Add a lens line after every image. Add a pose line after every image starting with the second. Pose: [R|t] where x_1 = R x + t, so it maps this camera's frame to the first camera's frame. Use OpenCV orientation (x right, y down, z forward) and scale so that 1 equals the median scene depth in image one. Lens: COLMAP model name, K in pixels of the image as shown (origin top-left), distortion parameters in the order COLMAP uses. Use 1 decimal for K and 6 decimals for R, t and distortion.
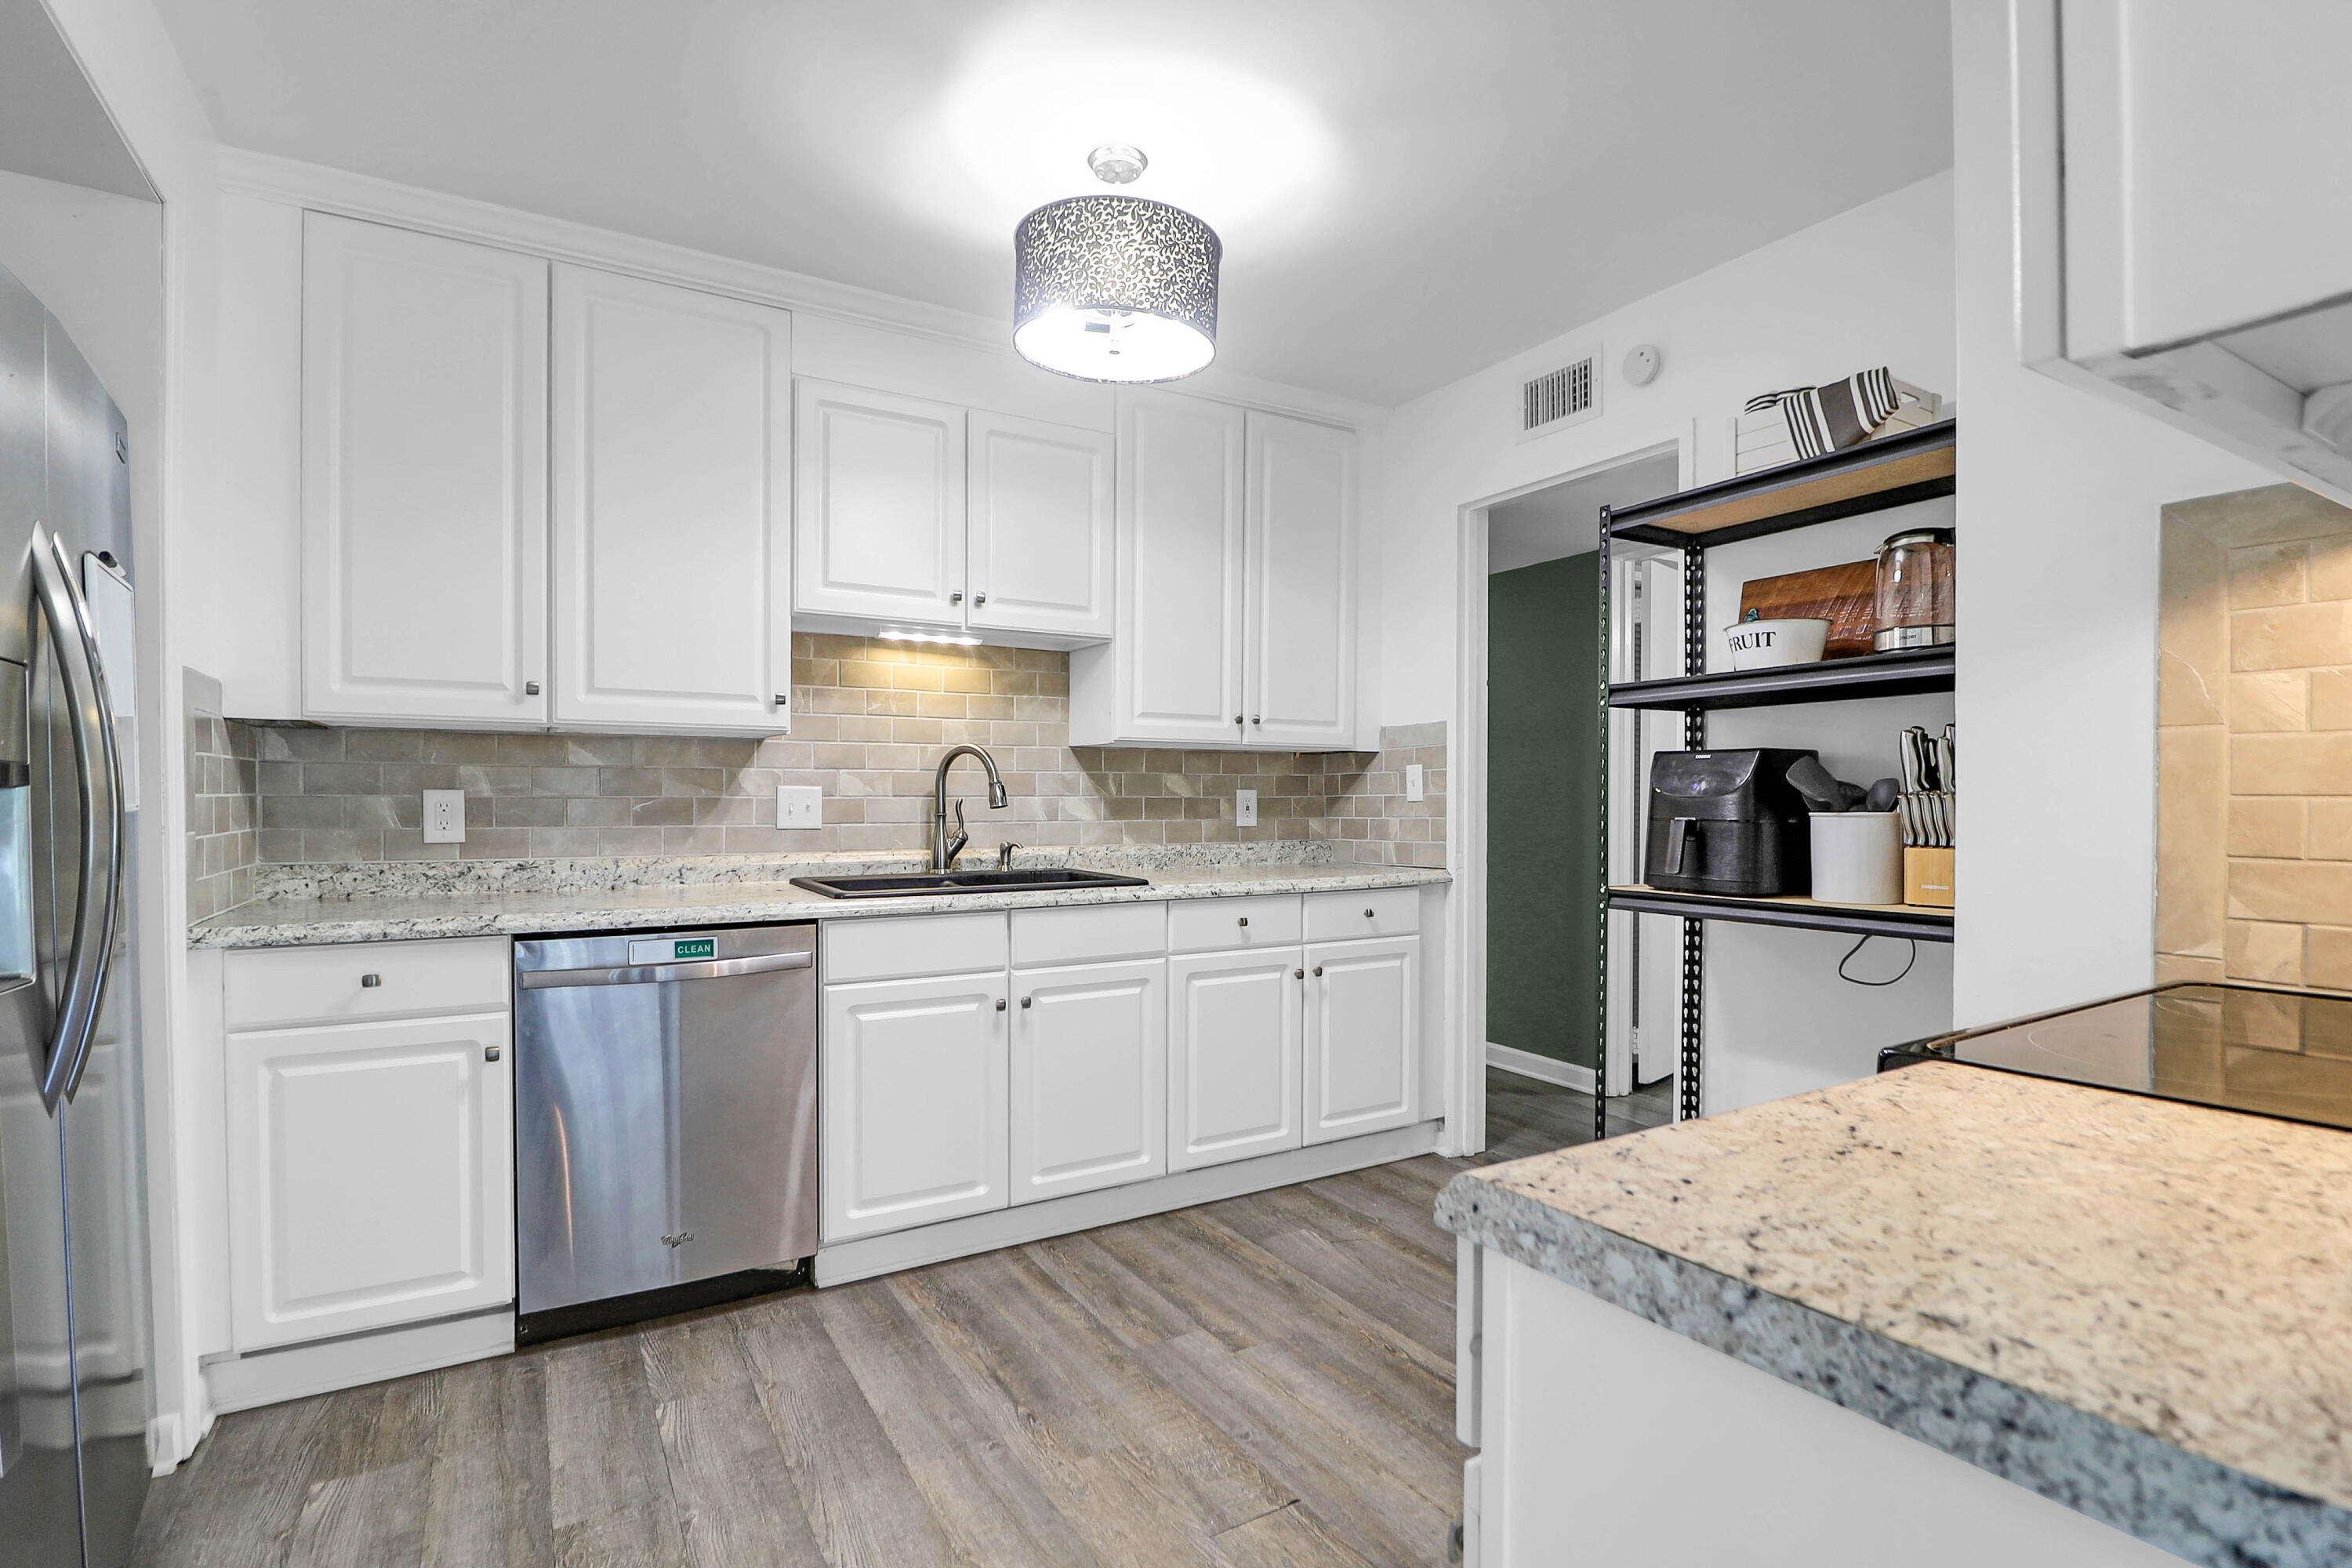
lens RADIAL K [[1107.3, 0, 1177.7], [0, 1107.3, 795.6], [0, 0, 1]] dist [-0.000819, -0.000338]
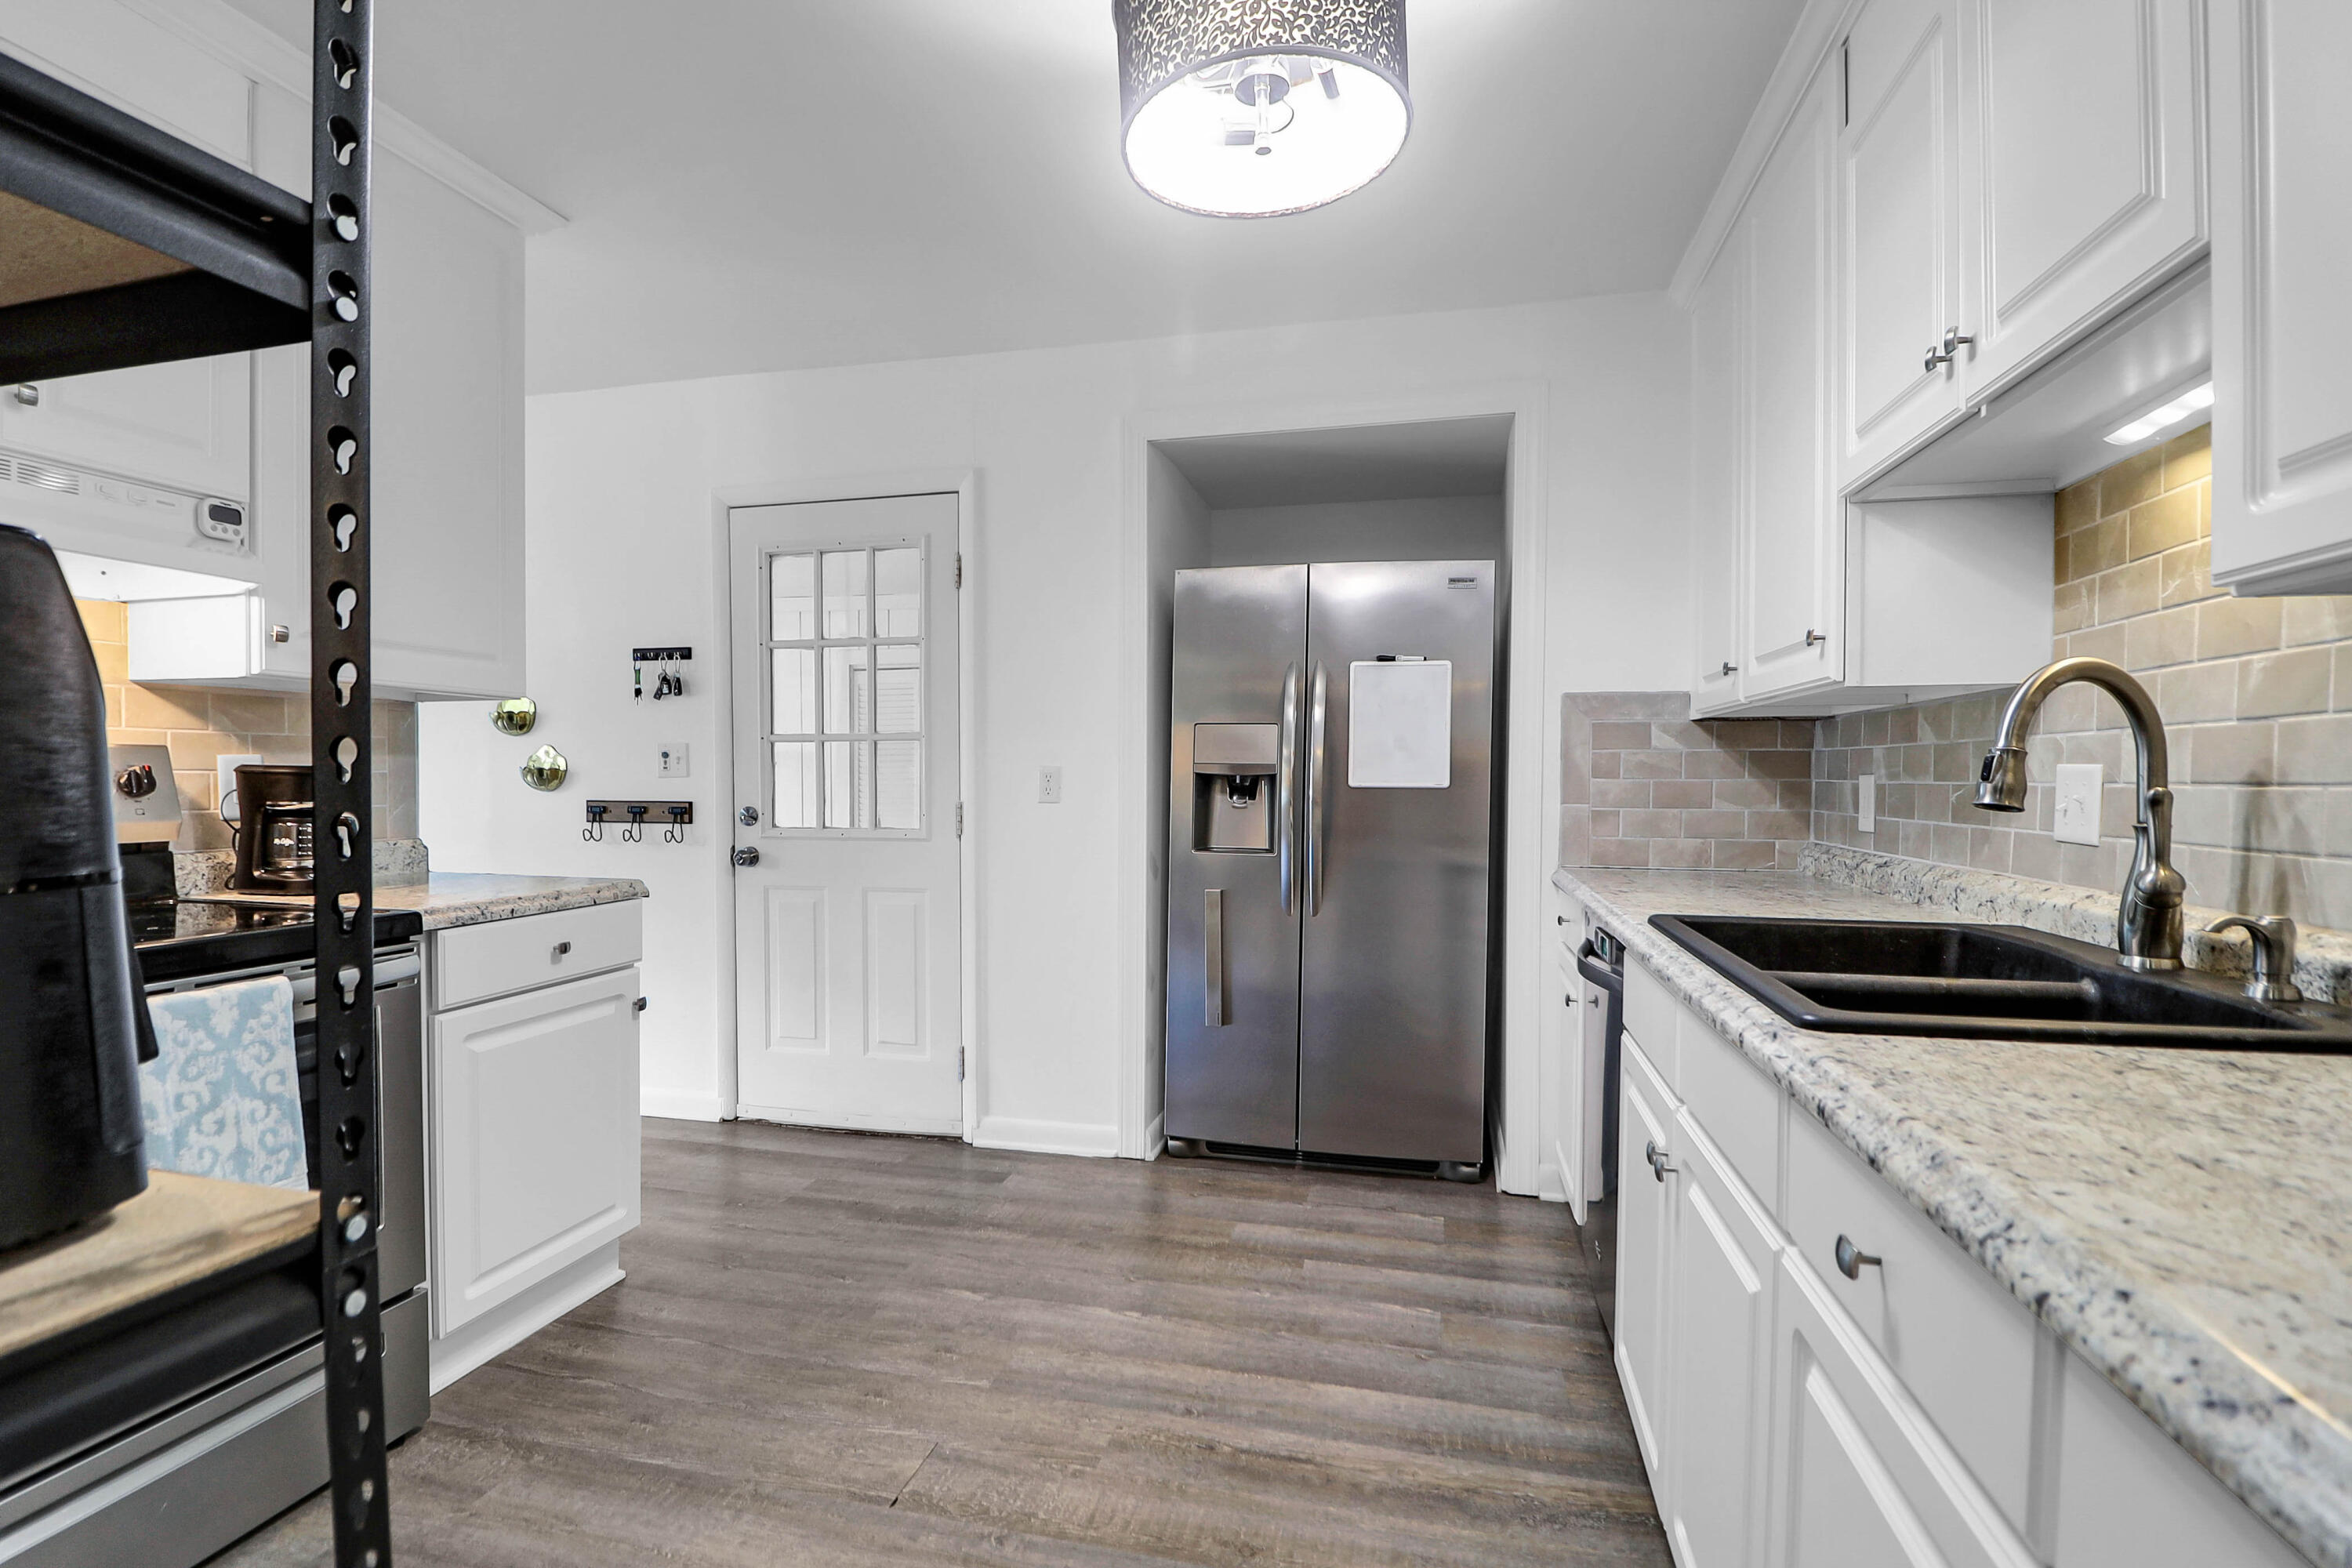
lens RADIAL K [[1107.3, 0, 1162.2], [0, 1107.3, 787.3], [0, 0, 1]] dist [-0.000819, -0.000338]
pose [[-0.707181, 0.000217, -0.707033, 0.584550], [-0.003983, 0.999983, 0.004291, 0.004709], [0.707021, 0.005851, -0.707168, 1.728103]]
